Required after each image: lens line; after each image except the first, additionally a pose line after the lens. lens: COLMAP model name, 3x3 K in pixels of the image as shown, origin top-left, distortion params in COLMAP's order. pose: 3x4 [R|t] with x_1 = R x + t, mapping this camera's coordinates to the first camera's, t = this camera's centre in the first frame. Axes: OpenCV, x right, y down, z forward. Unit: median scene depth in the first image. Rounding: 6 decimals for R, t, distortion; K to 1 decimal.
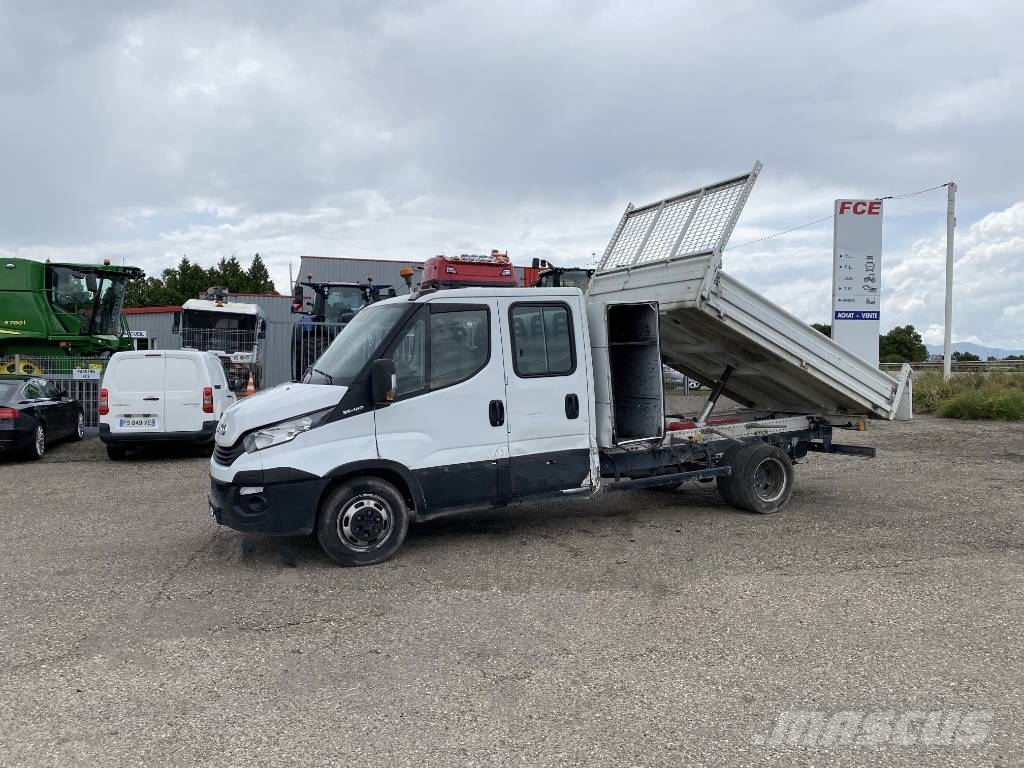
lens RADIAL K [[754.1, 0, 498.8], [0, 754.1, 383.2], [0, 0, 1]] dist [0.073265, -0.083861]
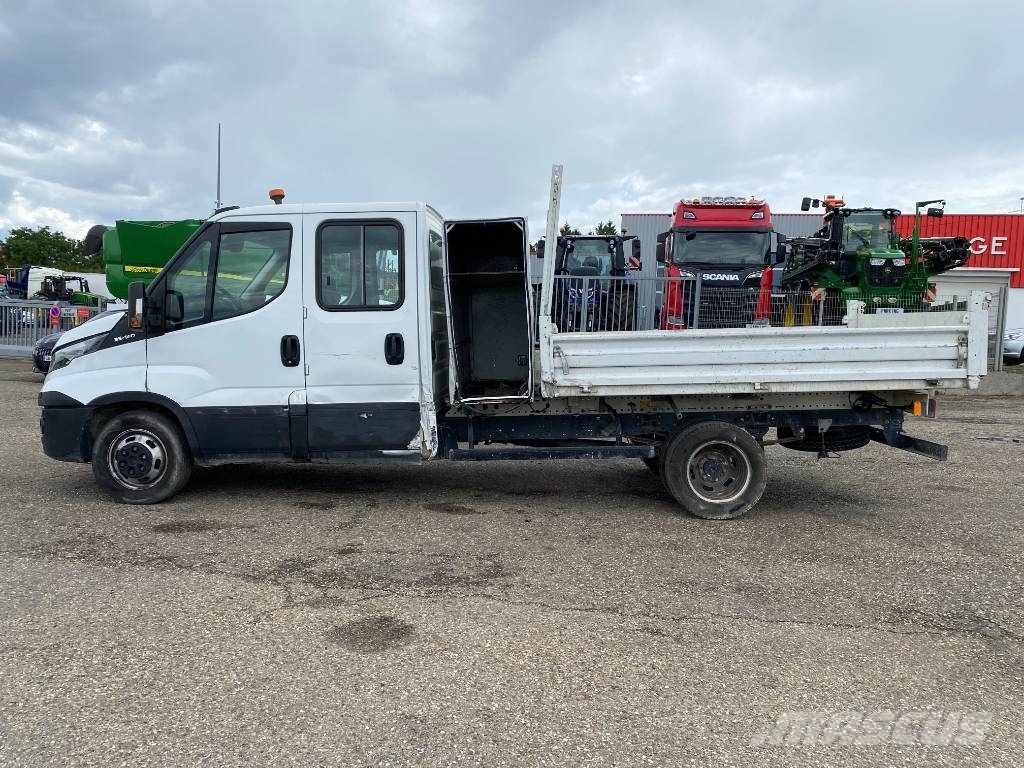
lens RADIAL K [[760.5, 0, 510.4], [0, 760.5, 370.7], [0, 0, 1]] dist [0.068685, -0.087679]
pose [[0.882459, 0.056220, -0.467017, 0.587554], [-0.042131, 0.998288, 0.040565, 0.015676], [0.468498, -0.016121, 0.883317, 0.336164]]
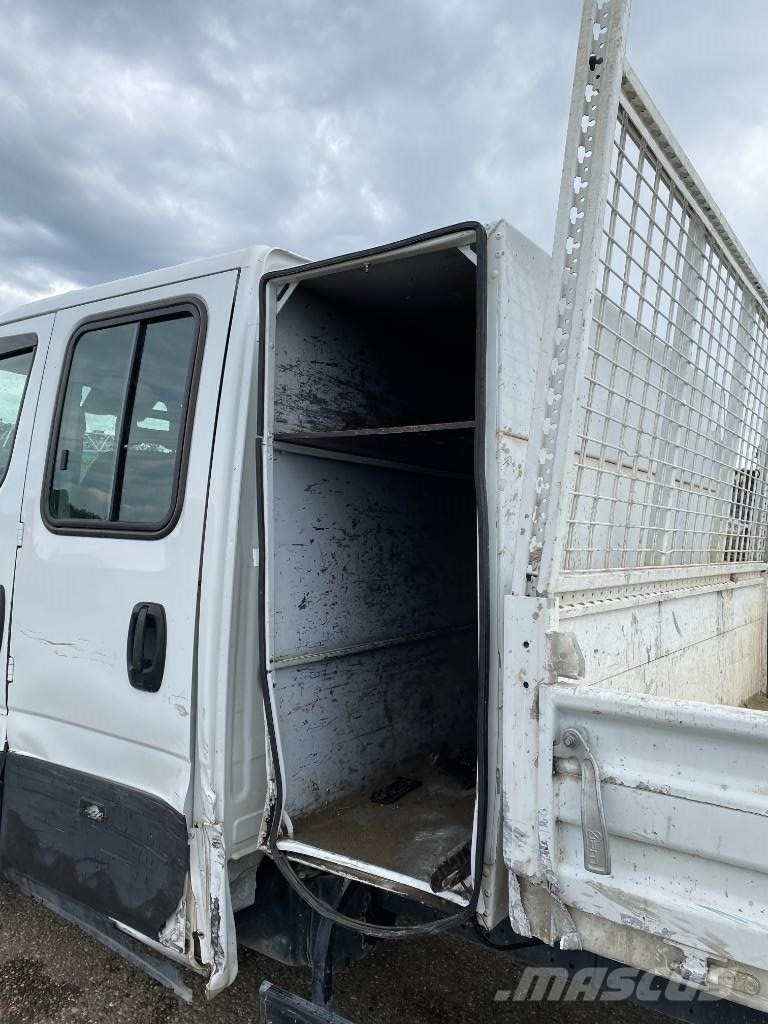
lens RADIAL K [[760.5, 0, 384.0], [0, 760.5, 512.0], [0, 0, 1]] dist [0.068685, -0.087679]
pose [[0.481979, 0.038451, -0.875339, 0.396296], [-0.098693, 0.995061, -0.010632, -0.026673], [0.870607, 0.091514, 0.483393, 0.929222]]
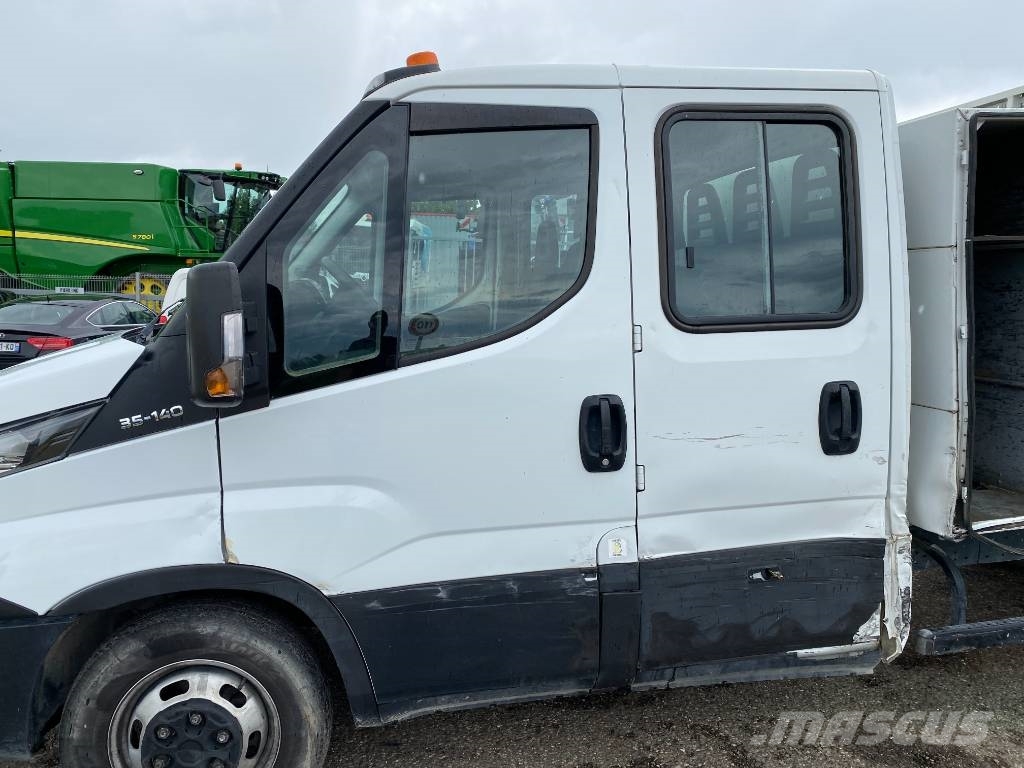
lens RADIAL K [[760.5, 0, 510.4], [0, 760.5, 370.7], [0, 0, 1]] dist [0.068685, -0.087679]
pose [[0.964695, 0.047284, -0.259090, 0.042049], [-0.028168, 0.996633, 0.077003, -0.013395], [0.261859, -0.066986, 0.962779, 0.625693]]
